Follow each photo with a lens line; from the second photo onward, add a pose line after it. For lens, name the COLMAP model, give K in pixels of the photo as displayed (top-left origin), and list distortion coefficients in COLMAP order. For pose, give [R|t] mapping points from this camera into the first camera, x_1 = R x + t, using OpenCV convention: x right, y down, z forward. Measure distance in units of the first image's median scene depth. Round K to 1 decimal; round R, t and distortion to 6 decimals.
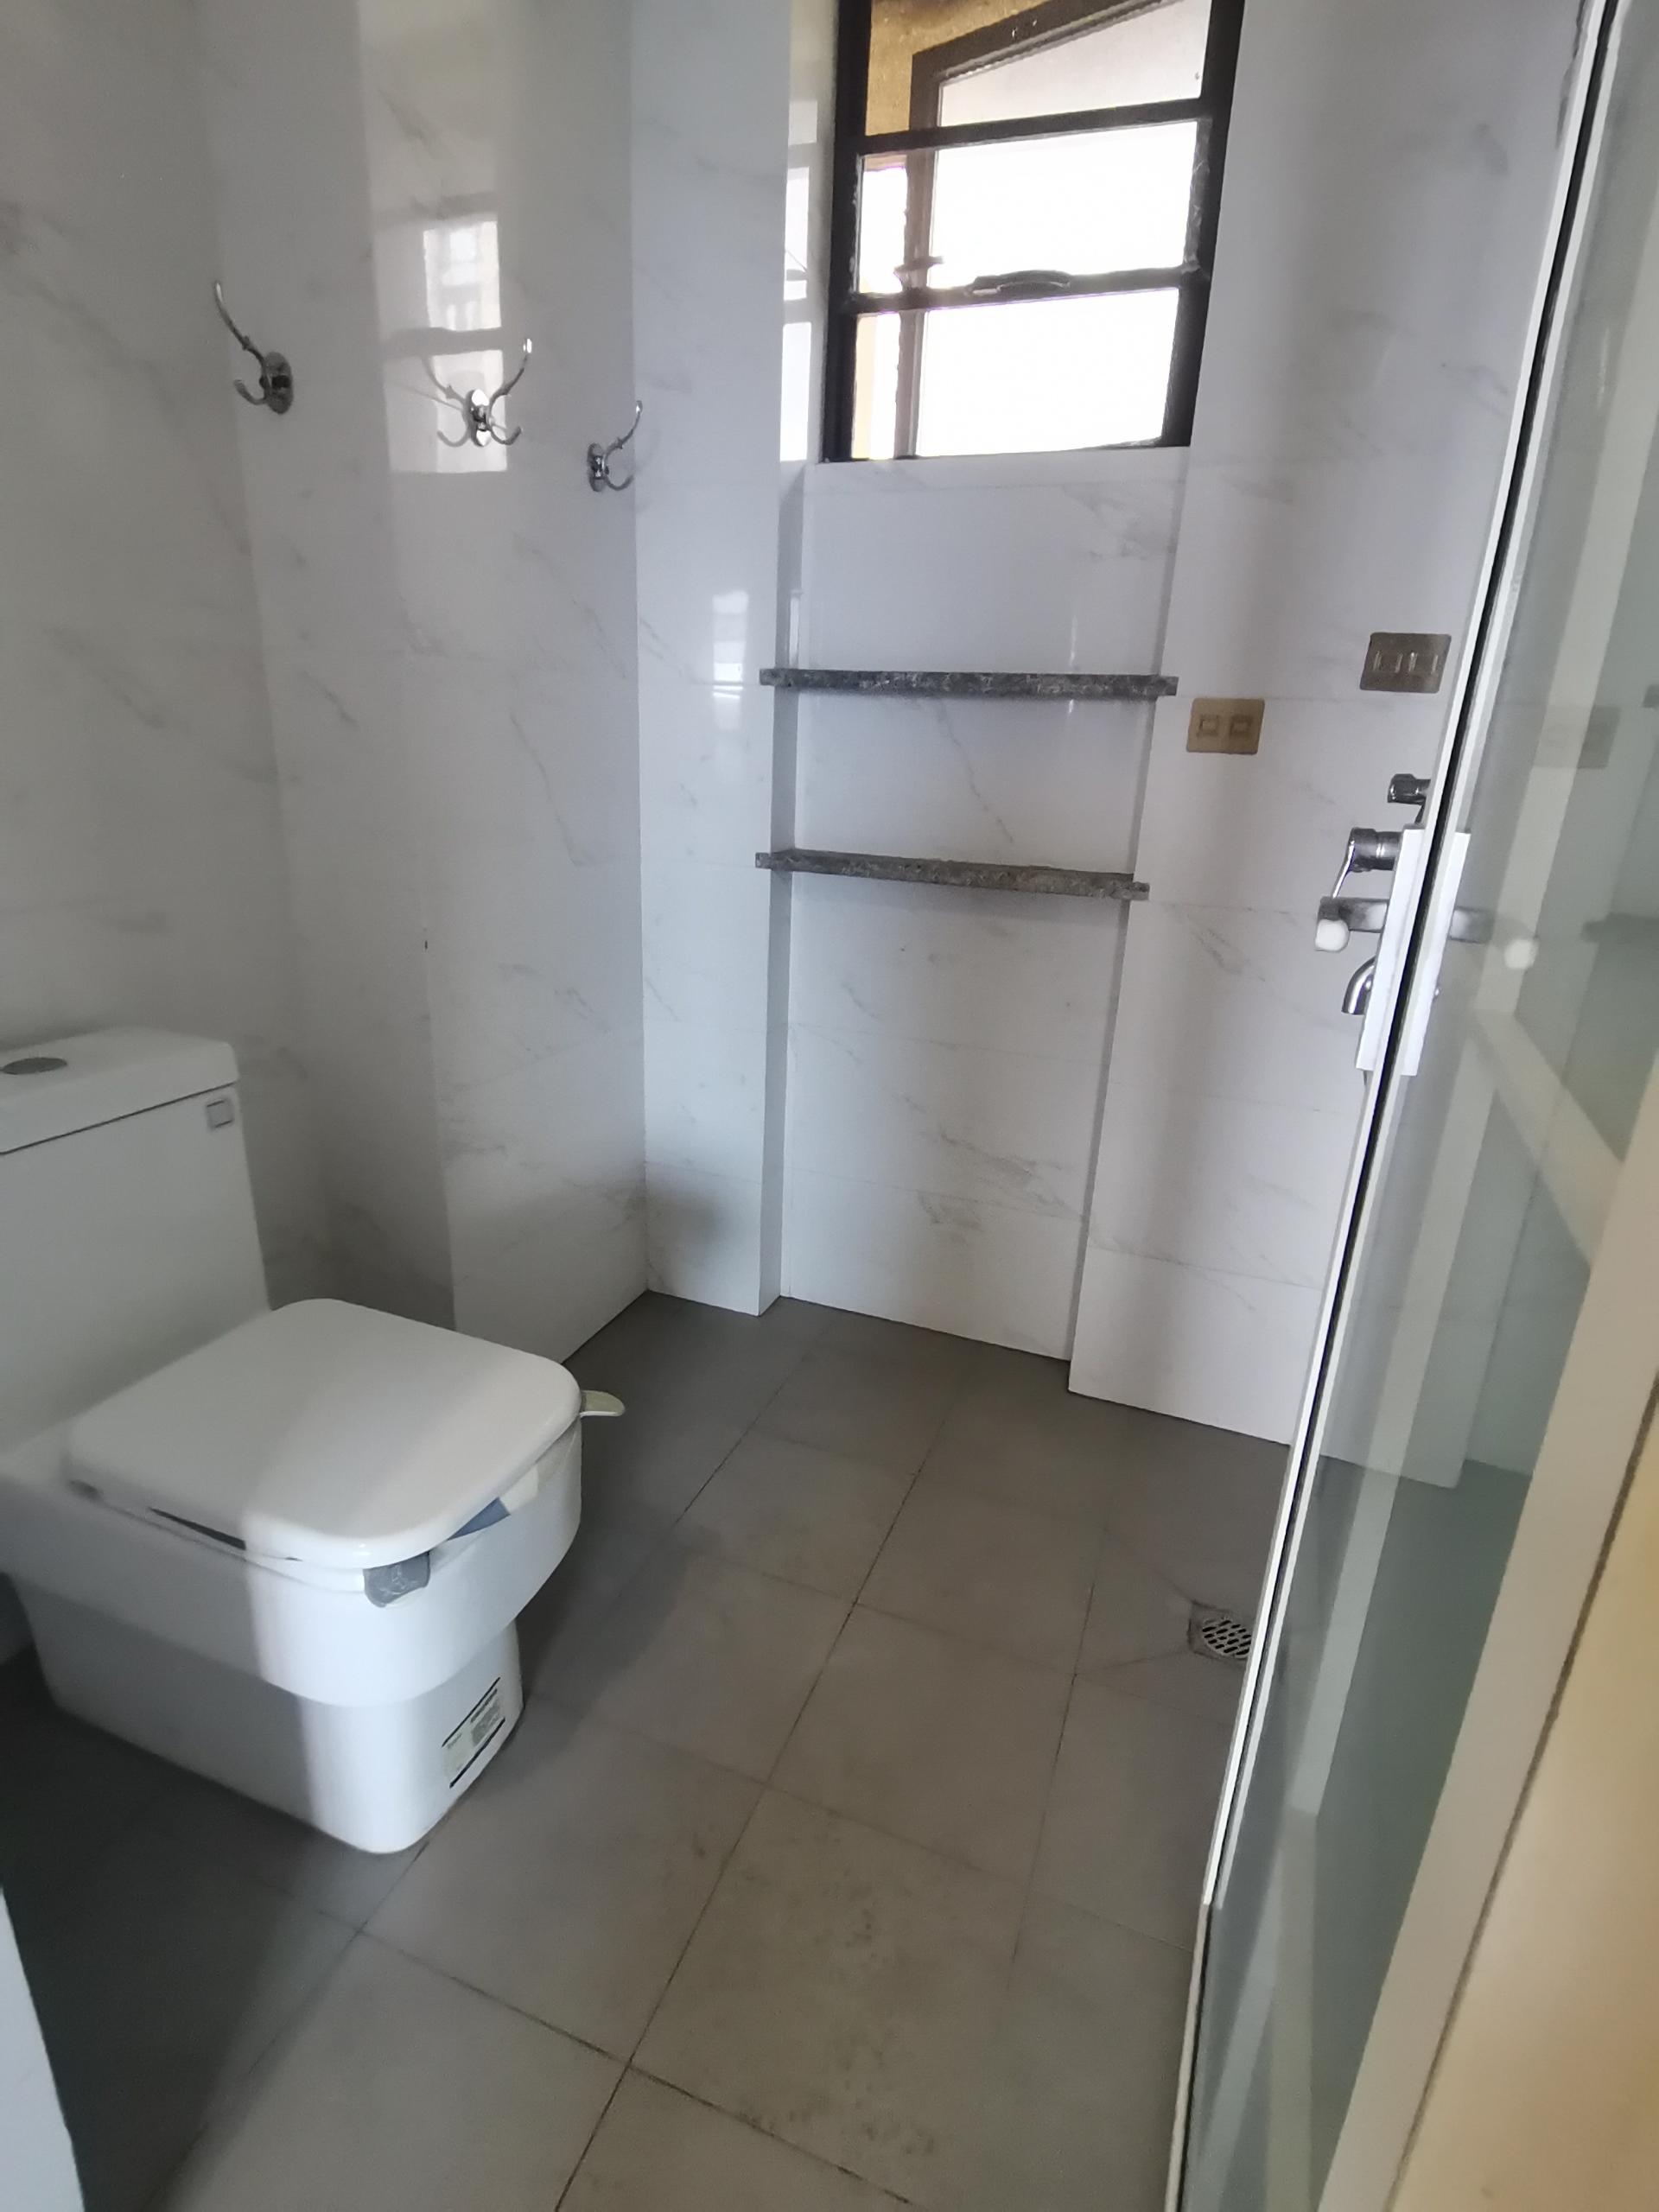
lens RADIAL K [[1132.0, 0, 829.5], [0, 1132.0, 1106.0], [0, 0, 1]] dist [0.047542, -0.061603]
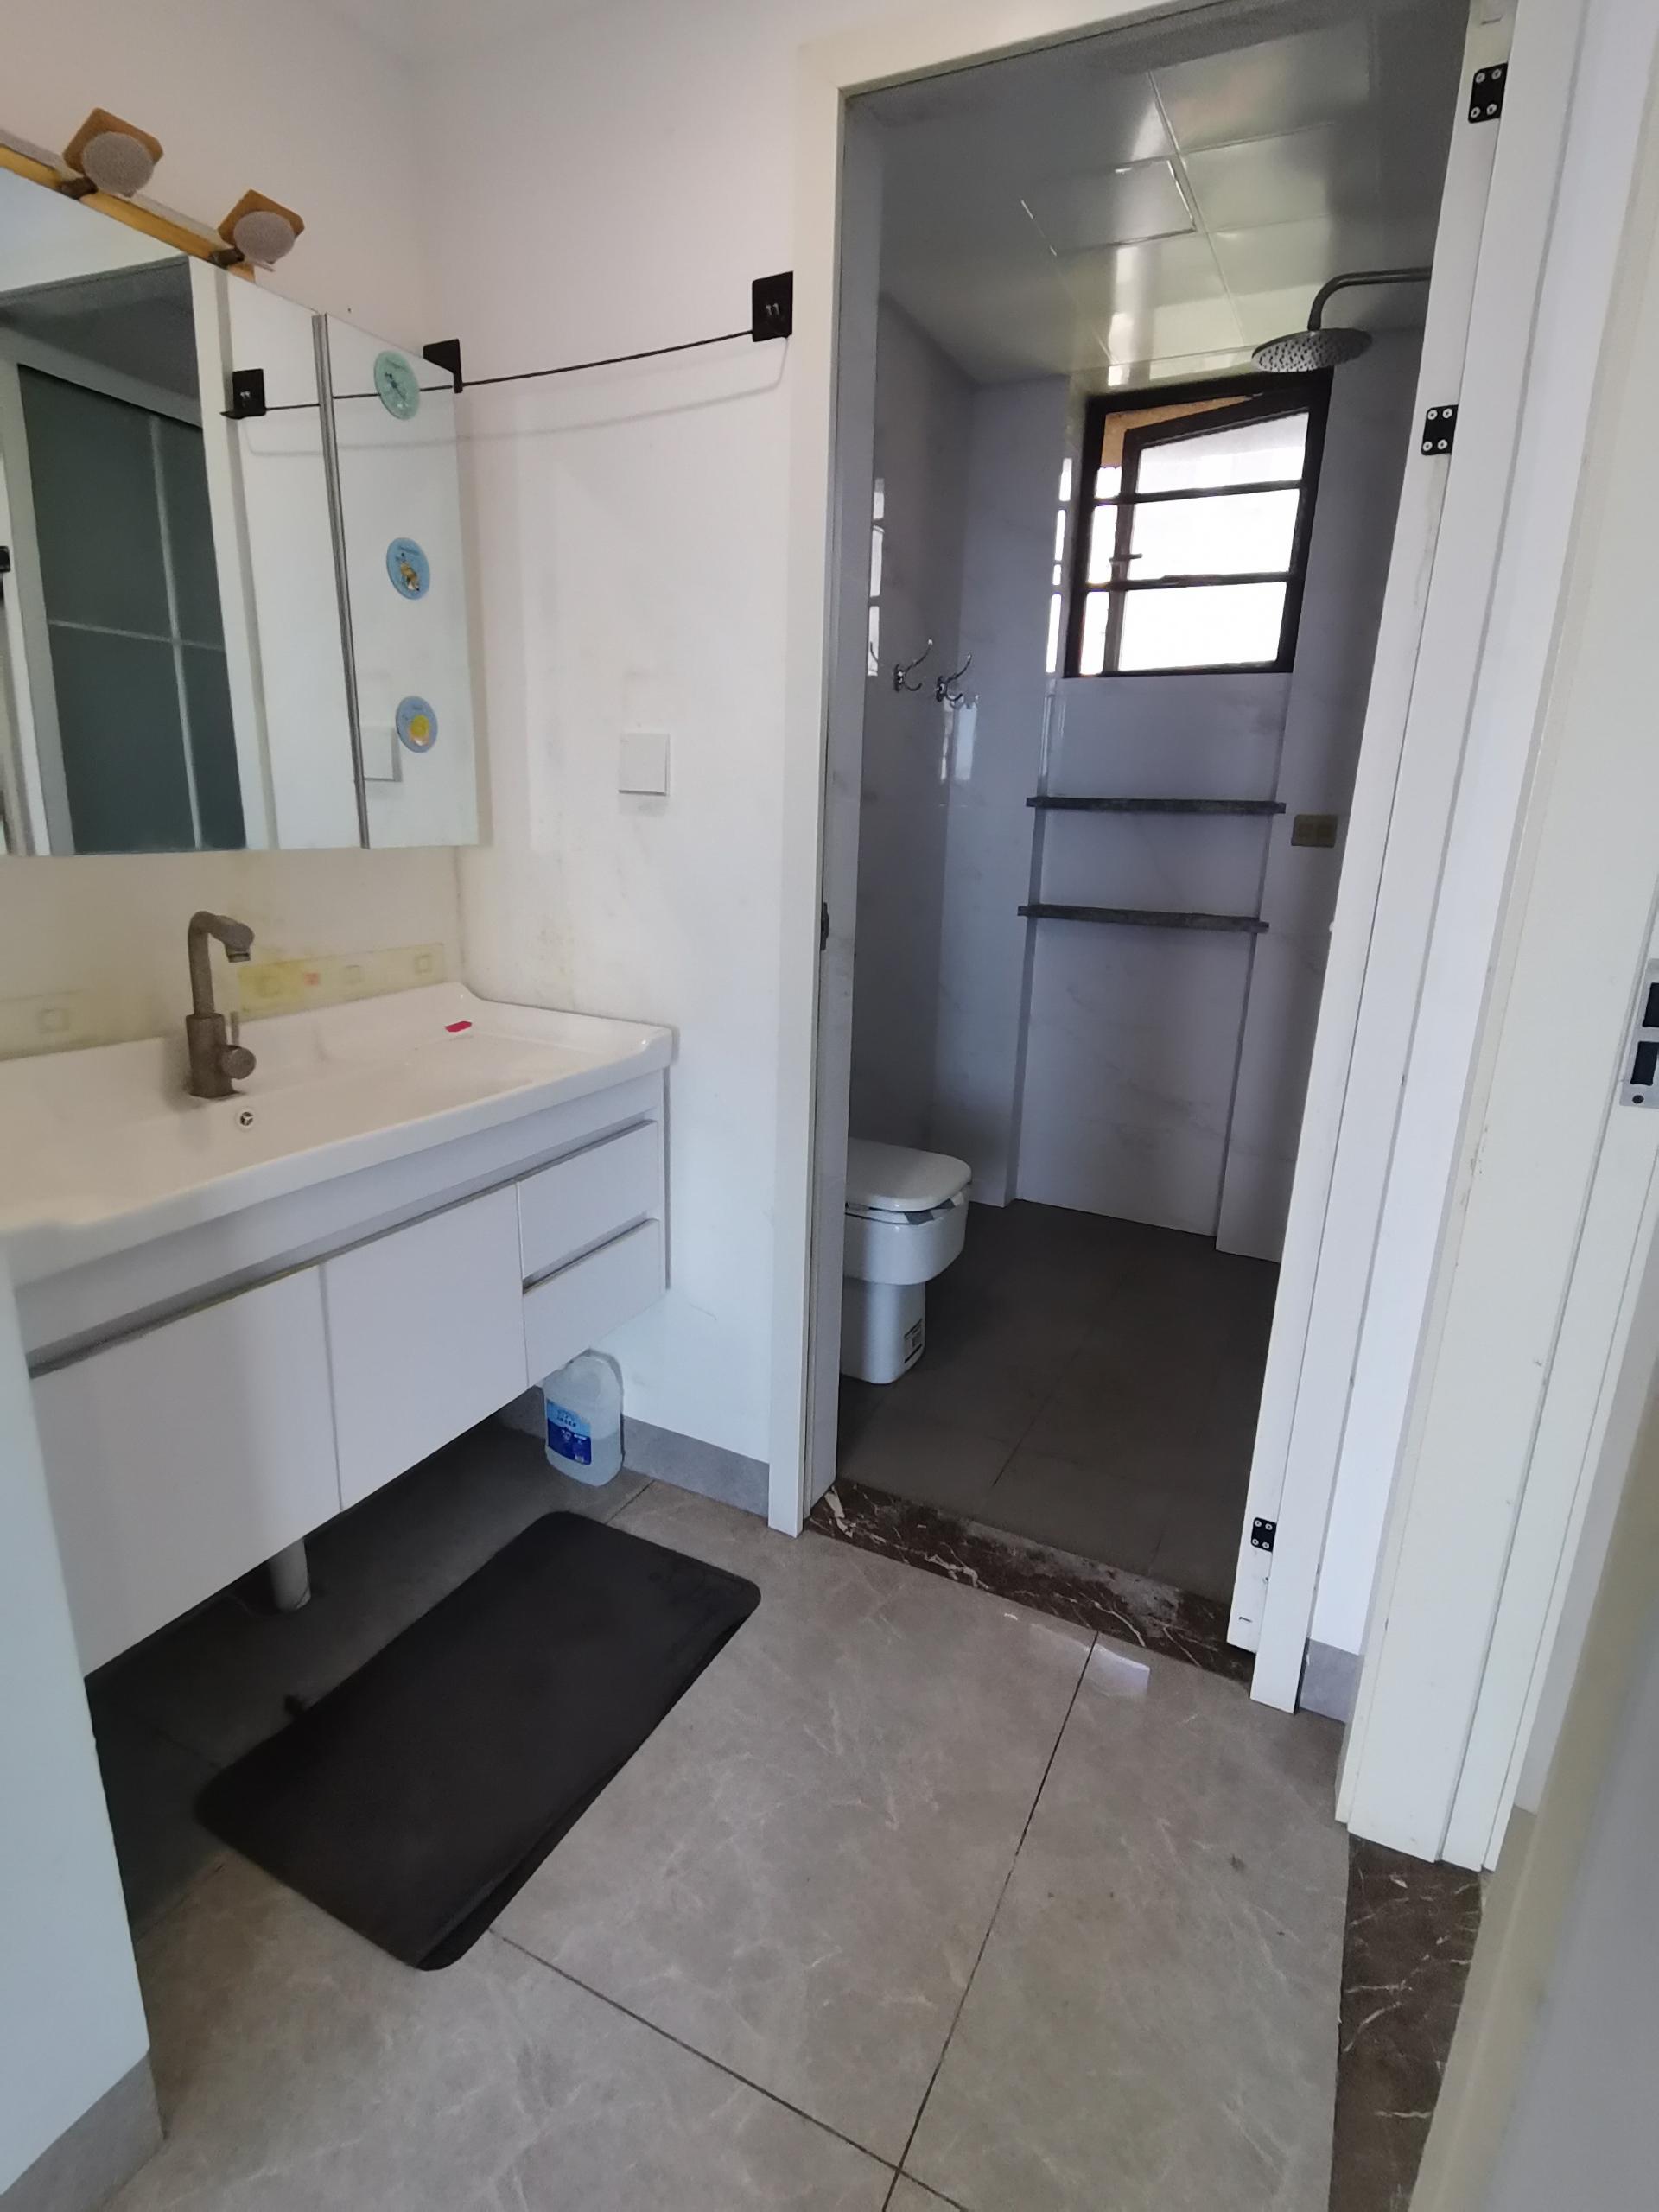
lens RADIAL K [[1109.8, 0, 829.5], [0, 1109.8, 1106.0], [0, 0, 1]] dist [0.002952, 0.000101]
pose [[0.995001, 0.016088, -0.098561, -0.186001], [-0.022772, 0.997488, -0.067071, 0.188029], [0.097234, 0.068980, 0.992868, -0.628136]]
